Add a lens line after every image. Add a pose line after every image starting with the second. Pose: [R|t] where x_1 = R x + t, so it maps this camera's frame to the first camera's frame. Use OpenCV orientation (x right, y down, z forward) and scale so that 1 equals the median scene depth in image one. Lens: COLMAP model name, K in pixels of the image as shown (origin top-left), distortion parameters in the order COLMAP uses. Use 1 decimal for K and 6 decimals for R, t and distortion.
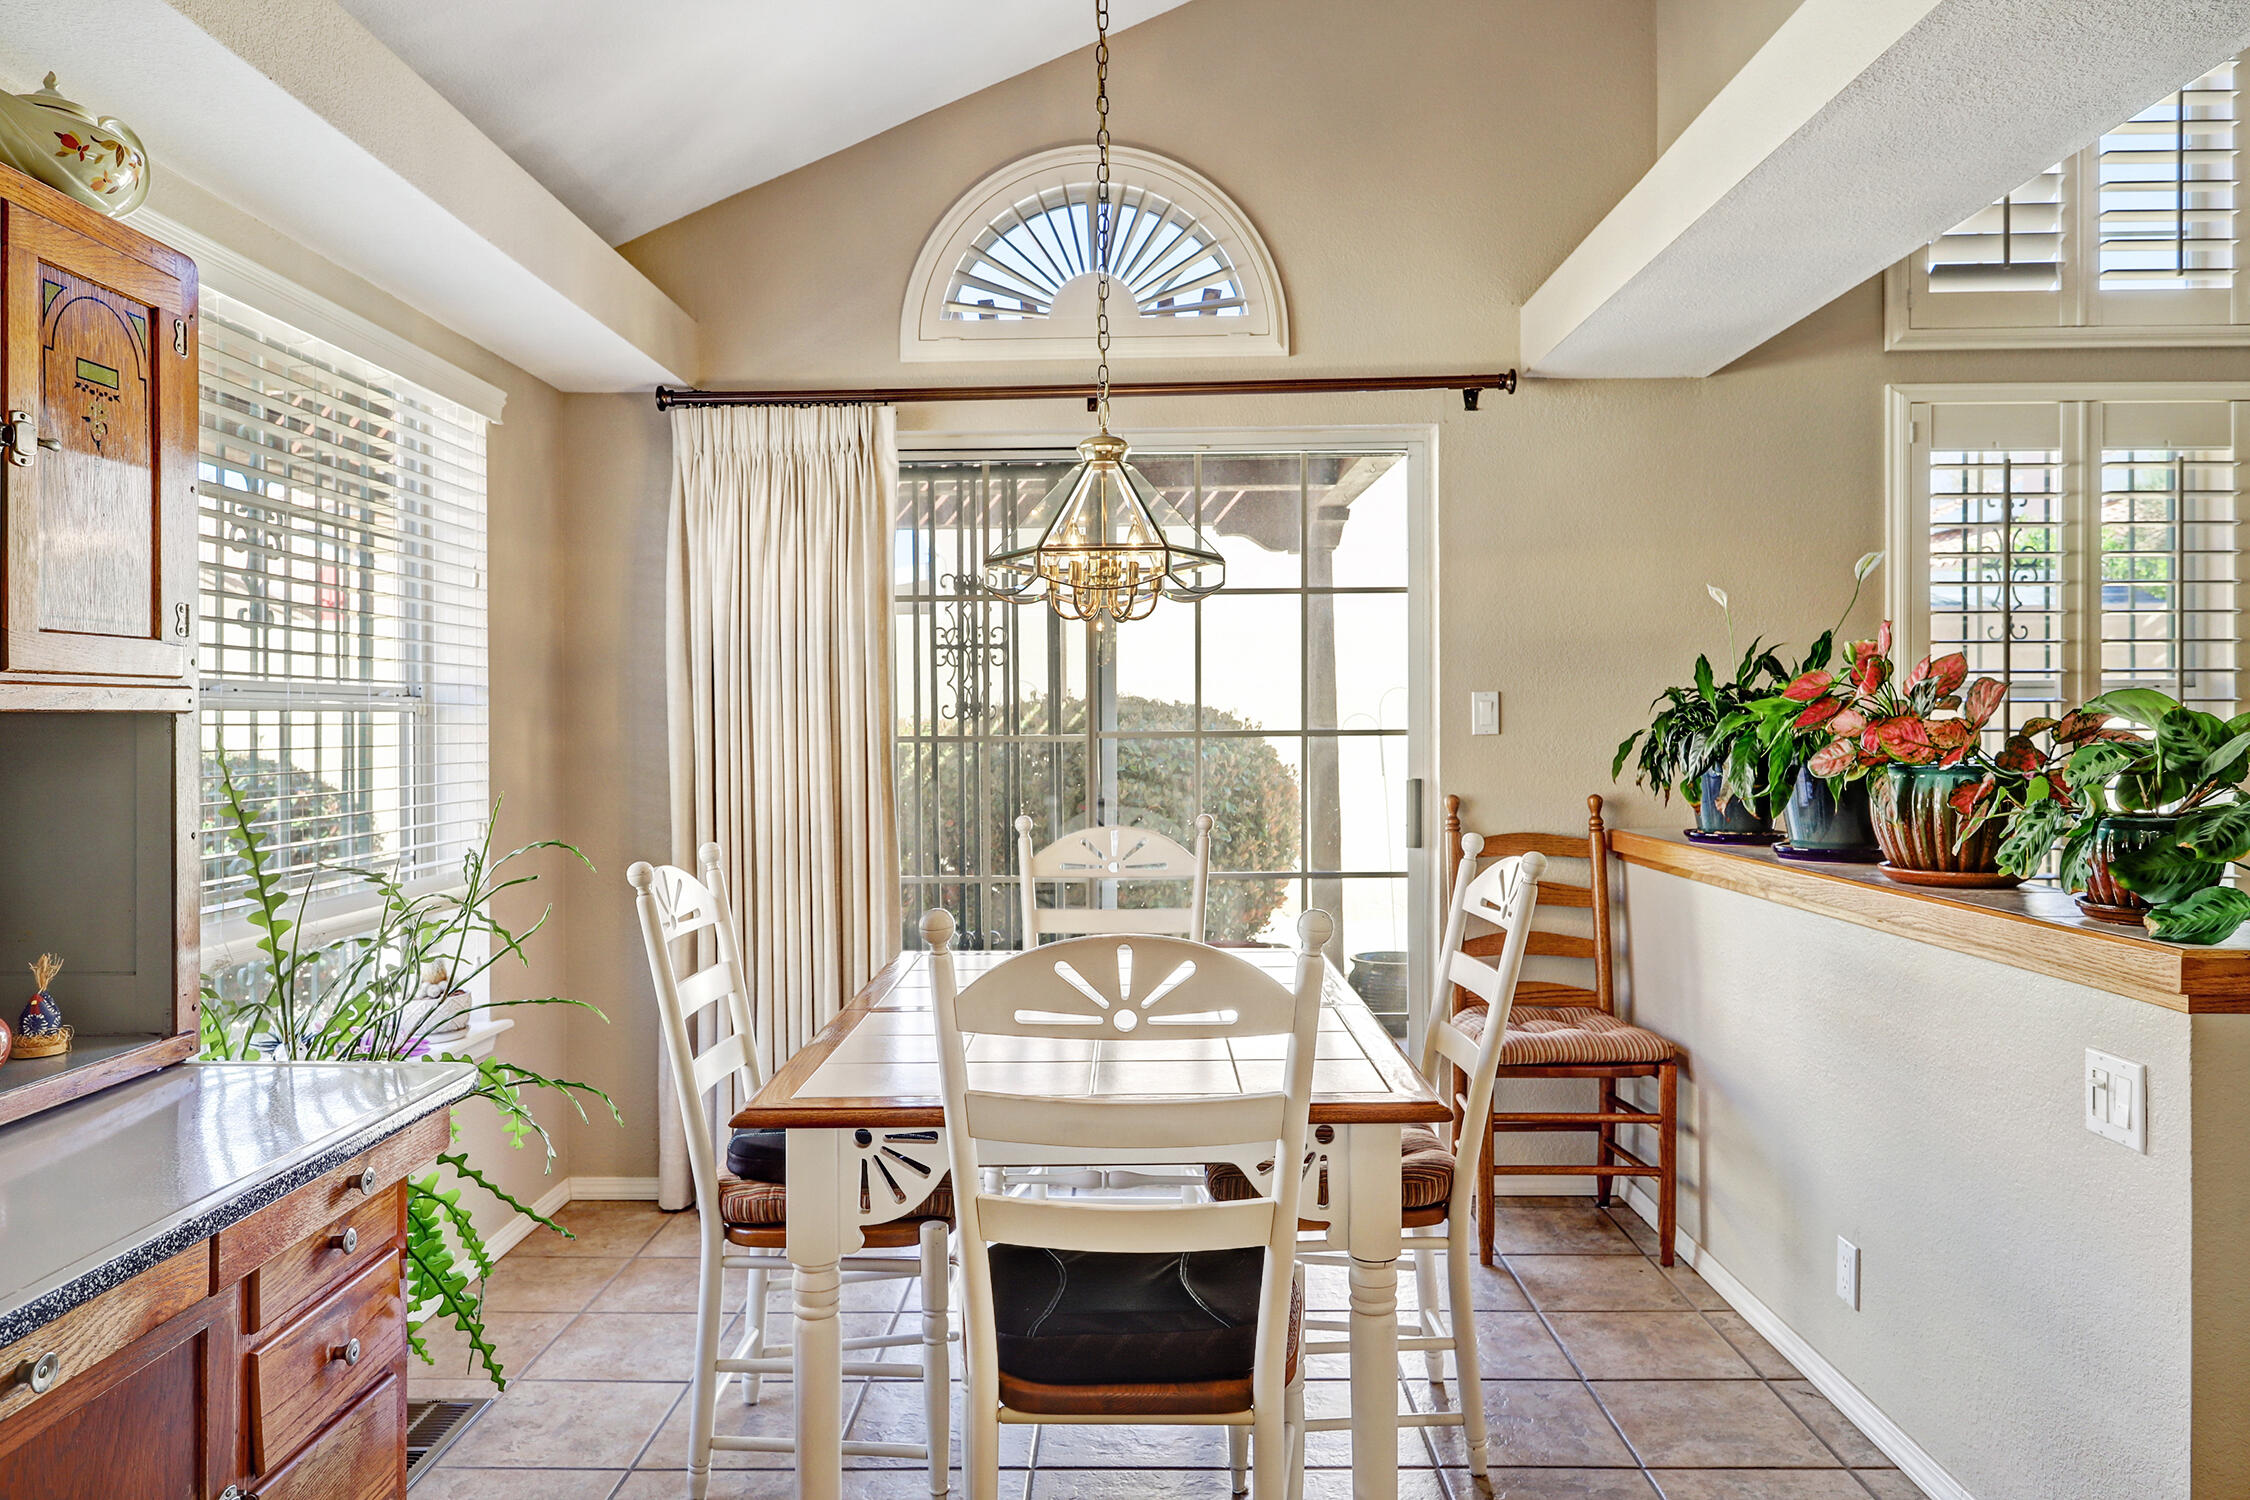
lens RADIAL K [[1512.9, 0, 1128.2], [0, 1512.9, 741.0], [0, 0, 1]] dist [-0.001677, -0.000109]
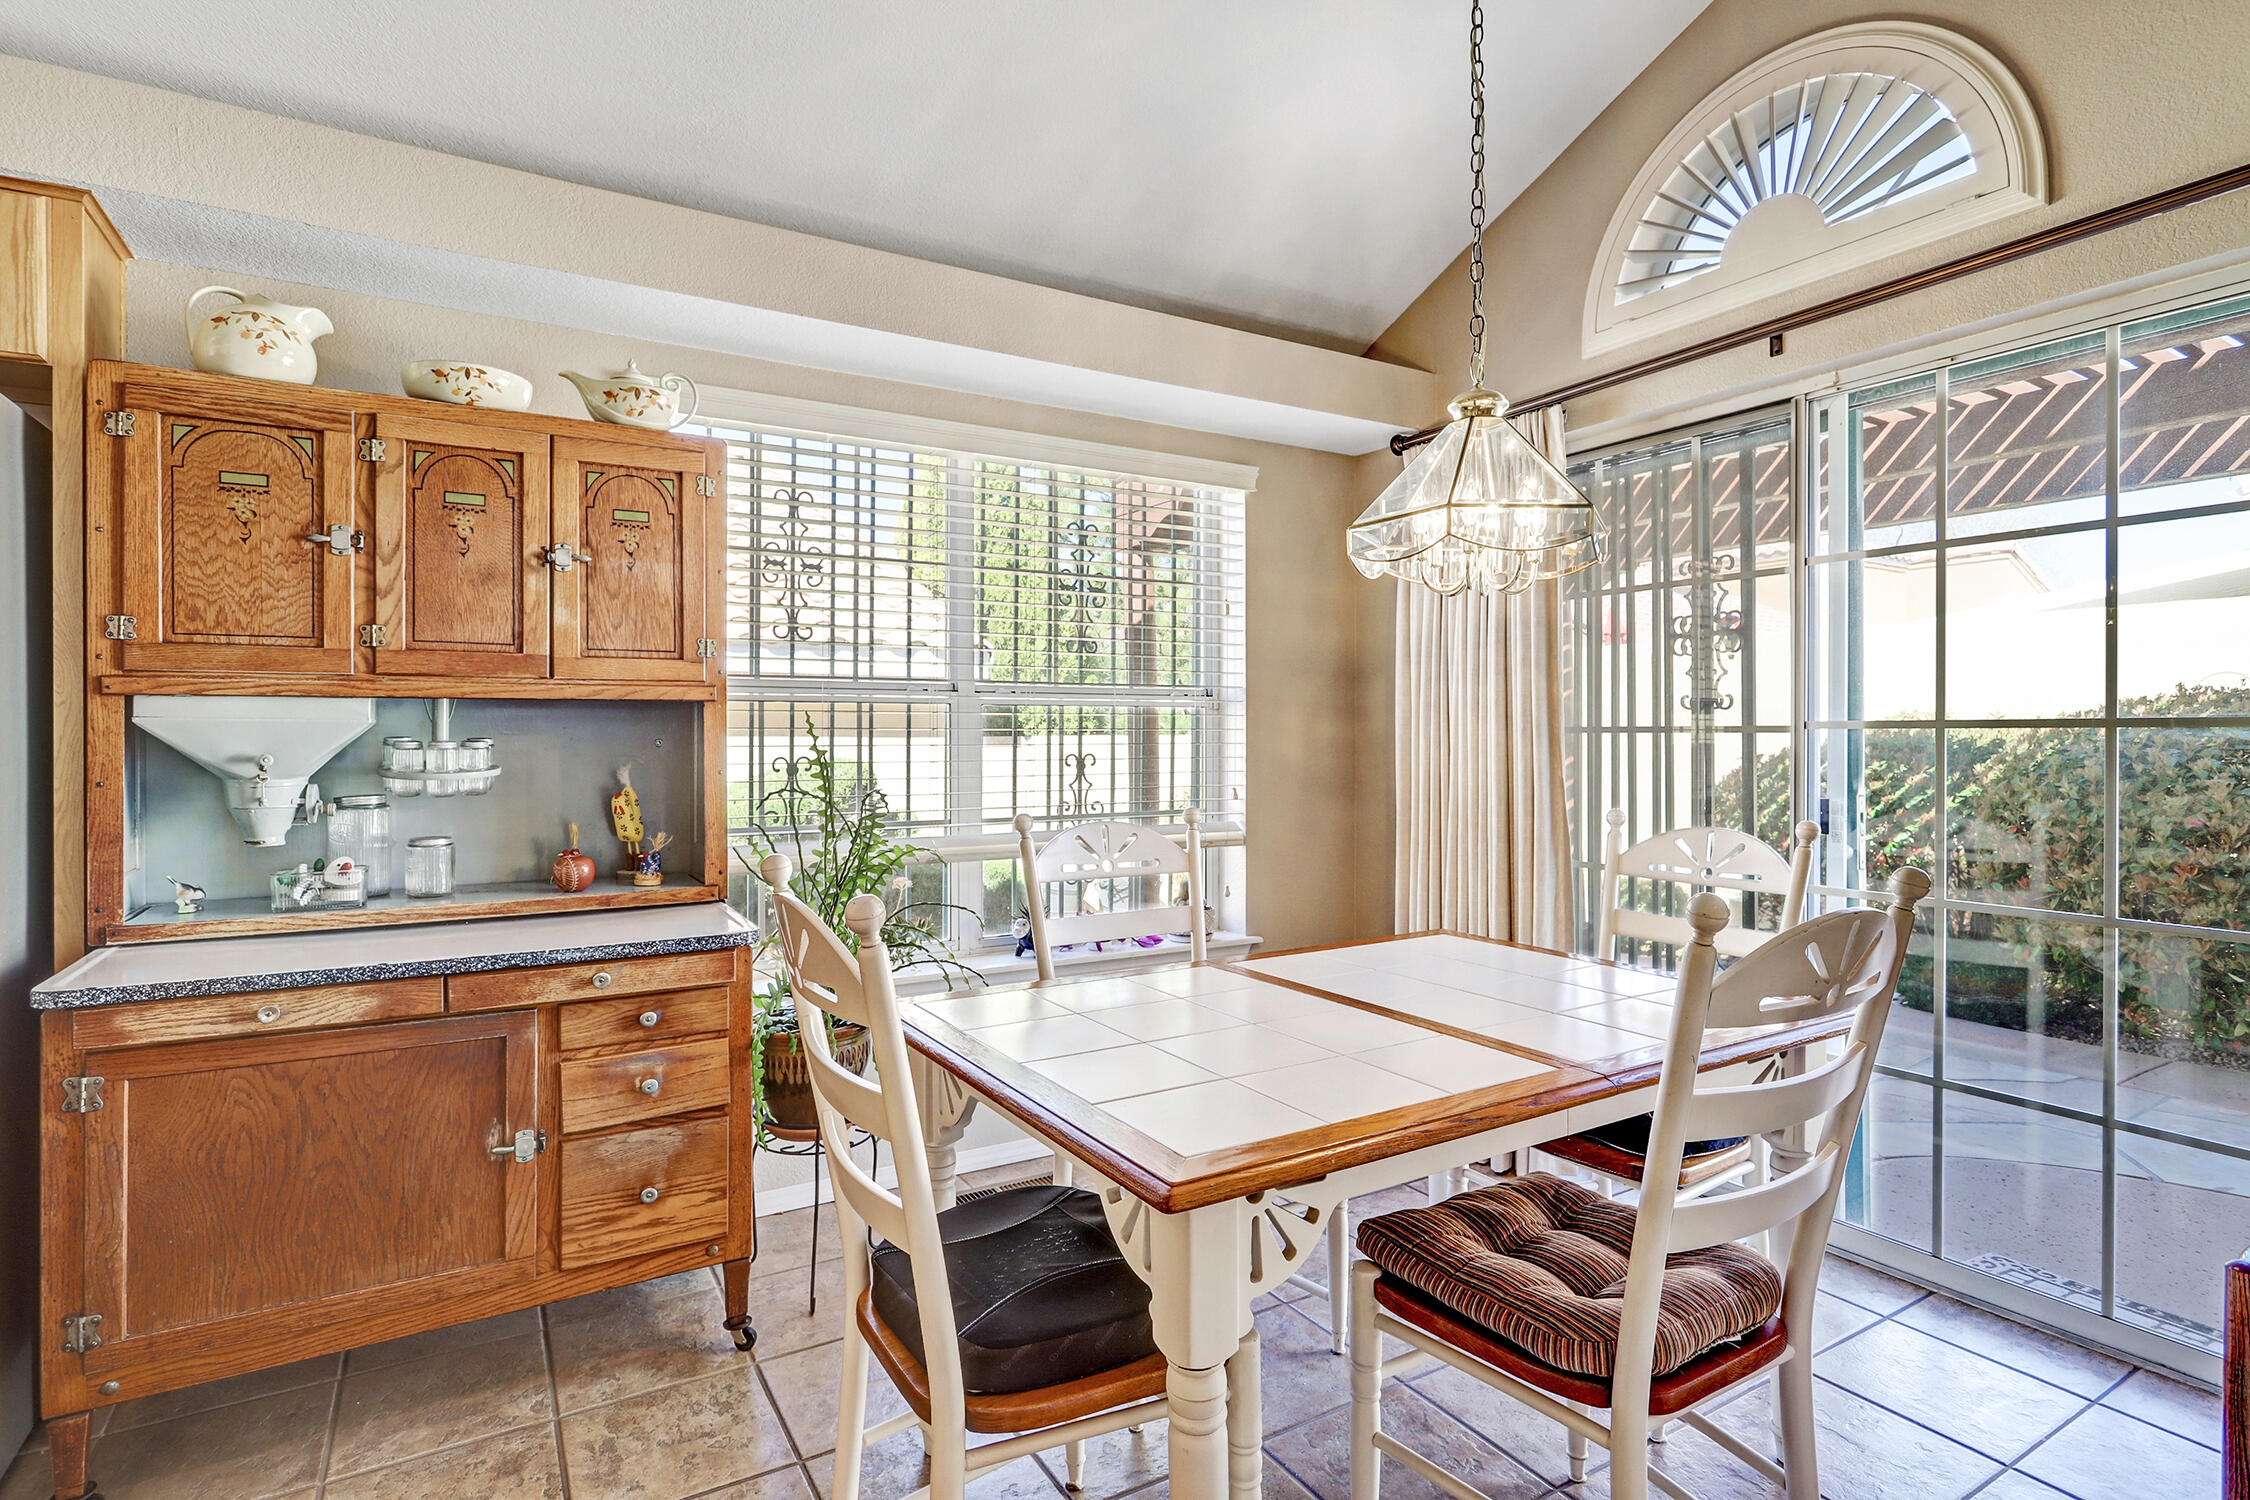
lens RADIAL K [[1115.4, 0, 1125.0], [0, 1115.4, 750.0], [0, 0, 1]] dist [-0.034994, -0.000543]
pose [[0.513460, 0.014192, -0.857996, 0.355725], [-0.009915, 0.999895, 0.010606, 0.009017], [0.858056, 0.003061, 0.513546, 0.379644]]
